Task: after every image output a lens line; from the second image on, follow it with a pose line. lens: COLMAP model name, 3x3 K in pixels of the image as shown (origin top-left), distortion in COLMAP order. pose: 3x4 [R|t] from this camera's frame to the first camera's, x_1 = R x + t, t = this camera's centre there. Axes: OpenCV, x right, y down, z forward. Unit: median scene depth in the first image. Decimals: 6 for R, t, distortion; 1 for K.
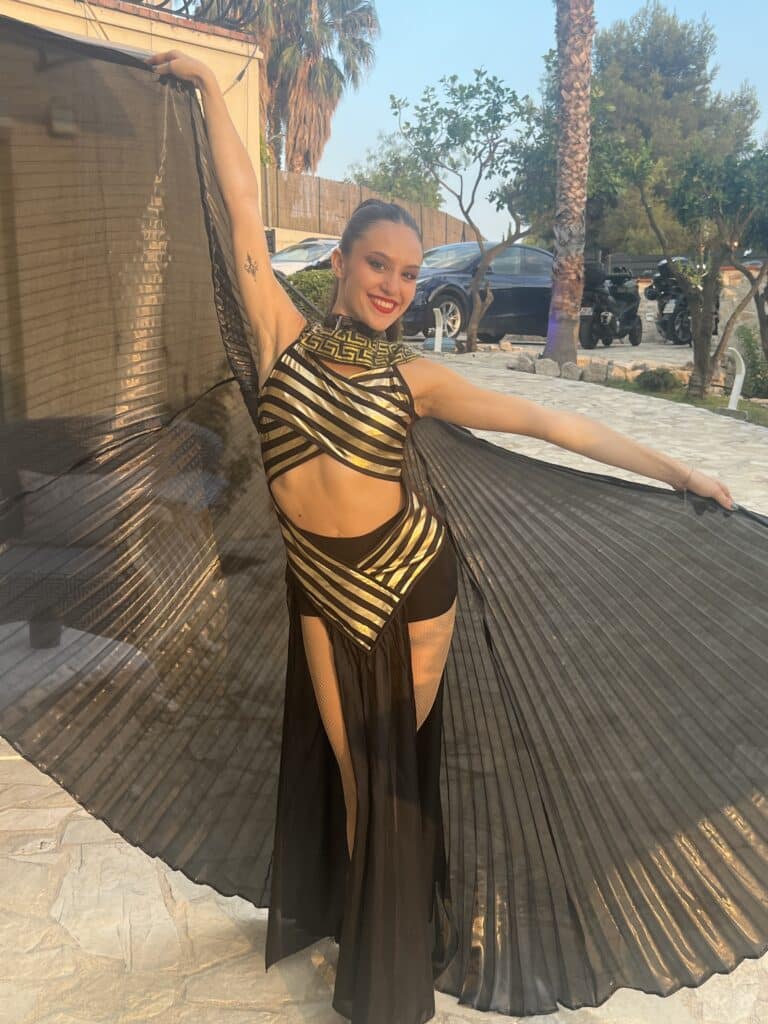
lens RADIAL K [[1135.0, 0, 383.6], [0, 1135.0, 511.8], [0, 0, 1]] dist [0.013990, 0.000000]
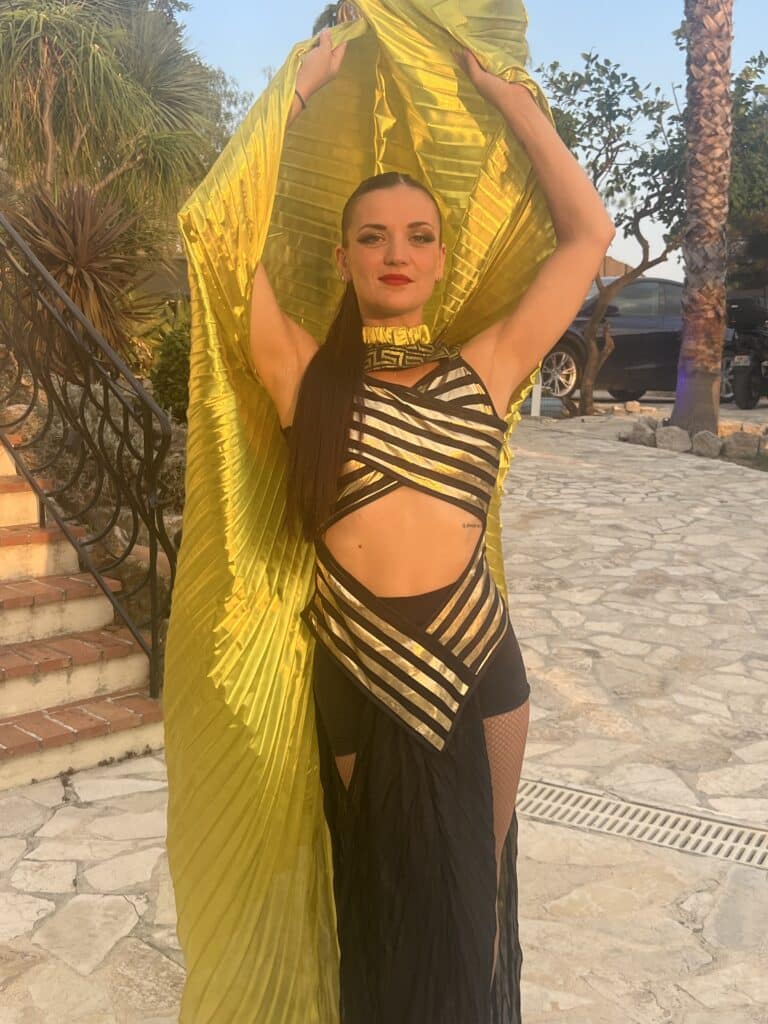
lens RADIAL K [[1135.0, 0, 390.3], [0, 1135.0, 490.0], [0, 0, 1]] dist [0.013990, 0.000000]
pose [[0.987677, 0.002168, -0.156490, 0.076919], [-0.012246, 0.997909, -0.063470, -0.044425], [0.156025, 0.064604, 0.985638, 0.249367]]
